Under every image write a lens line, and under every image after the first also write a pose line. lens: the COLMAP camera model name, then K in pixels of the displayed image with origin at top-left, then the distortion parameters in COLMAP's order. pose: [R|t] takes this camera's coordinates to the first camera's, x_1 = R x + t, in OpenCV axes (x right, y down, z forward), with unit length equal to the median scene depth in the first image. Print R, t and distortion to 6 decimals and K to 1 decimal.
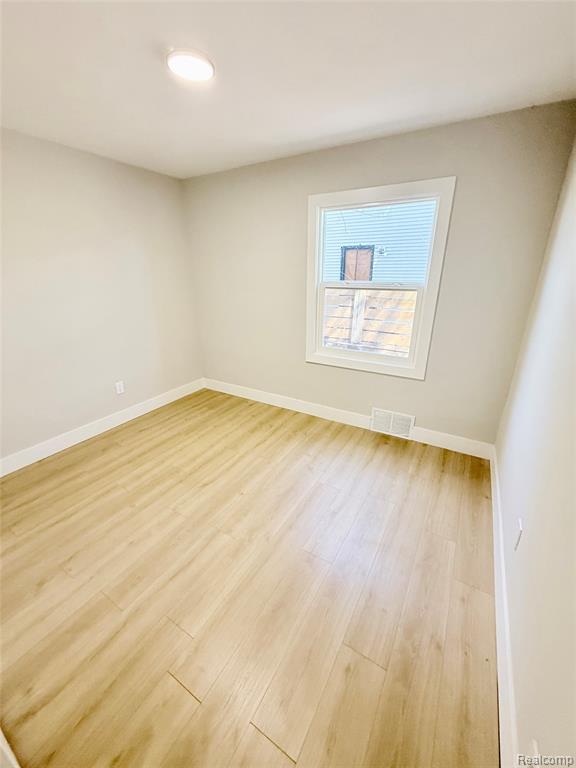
lens RADIAL K [[305.4, 0, 286.8], [0, 305.4, 376.7], [0, 0, 1]] dist [-0.003013, 0.000864]
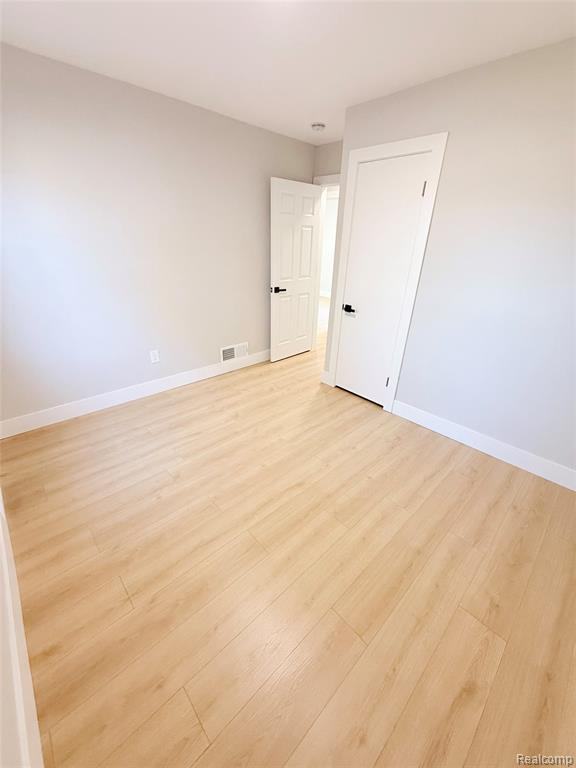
lens RADIAL K [[305.4, 0, 285.9], [0, 305.4, 382.7], [0, 0, 1]] dist [-0.003013, 0.000864]
pose [[-0.960485, -0.141503, 0.239677, -0.366128], [0.067947, 0.715862, 0.694928, -0.431126], [-0.269910, 0.683754, -0.677960, 1.291068]]
